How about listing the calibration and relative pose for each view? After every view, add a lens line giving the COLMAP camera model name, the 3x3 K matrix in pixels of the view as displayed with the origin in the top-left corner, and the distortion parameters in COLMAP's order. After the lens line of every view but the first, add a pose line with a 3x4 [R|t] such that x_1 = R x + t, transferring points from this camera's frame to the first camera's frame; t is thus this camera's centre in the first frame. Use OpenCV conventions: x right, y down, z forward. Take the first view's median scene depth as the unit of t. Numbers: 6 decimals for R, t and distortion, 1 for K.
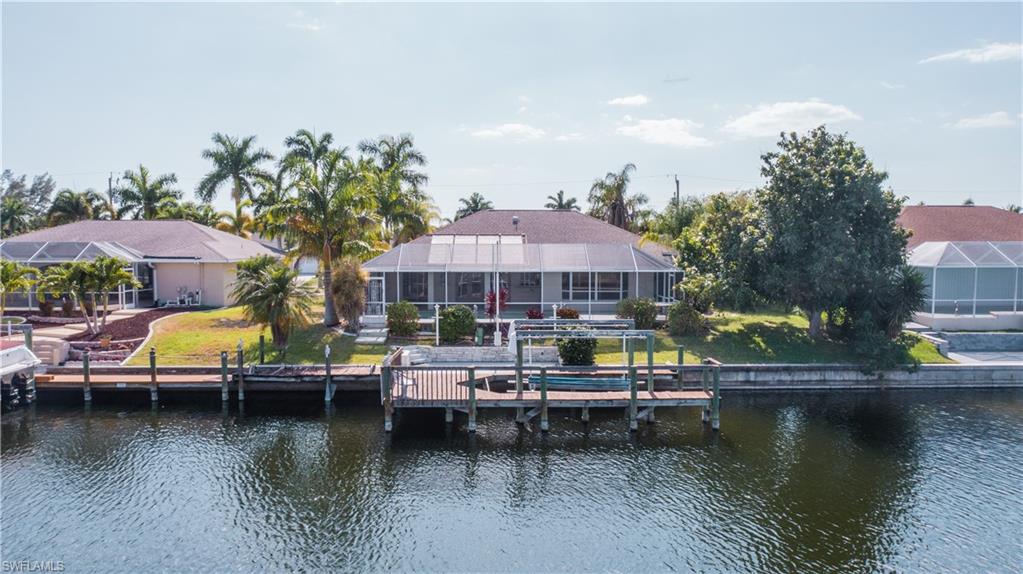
lens RADIAL K [[676.1, 0, 511.5], [0, 676.1, 287.0], [0, 0, 1]] dist [-0.002287, 0.000059]
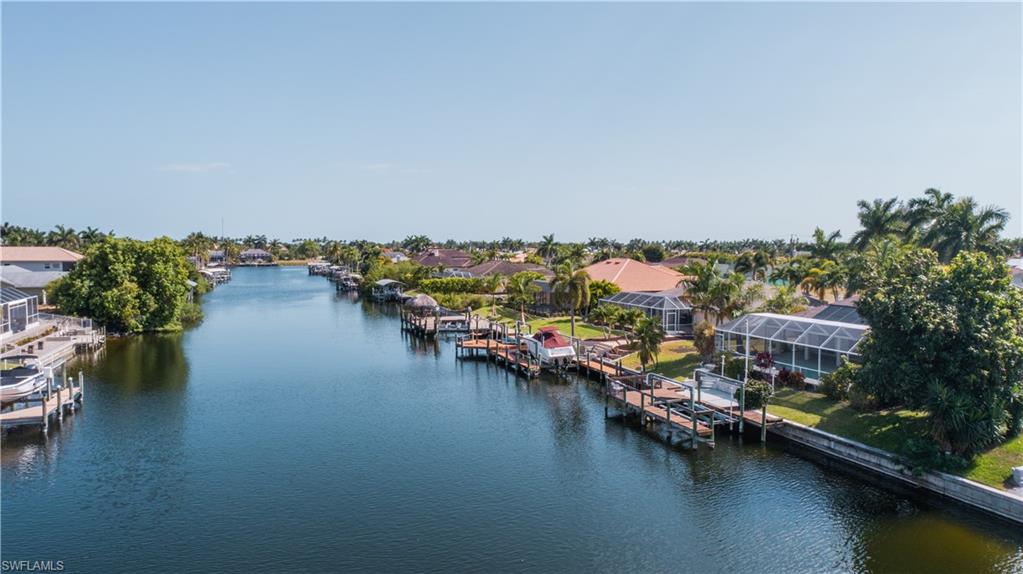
lens RADIAL K [[676.1, 0, 511.5], [0, 676.1, 287.0], [0, 0, 1]] dist [-0.002287, 0.000059]
pose [[0.329046, 0.060138, -0.942397, 0.786876], [-0.059906, 0.997289, 0.042725, -0.114257], [0.942412, 0.042397, 0.331757, -0.040819]]
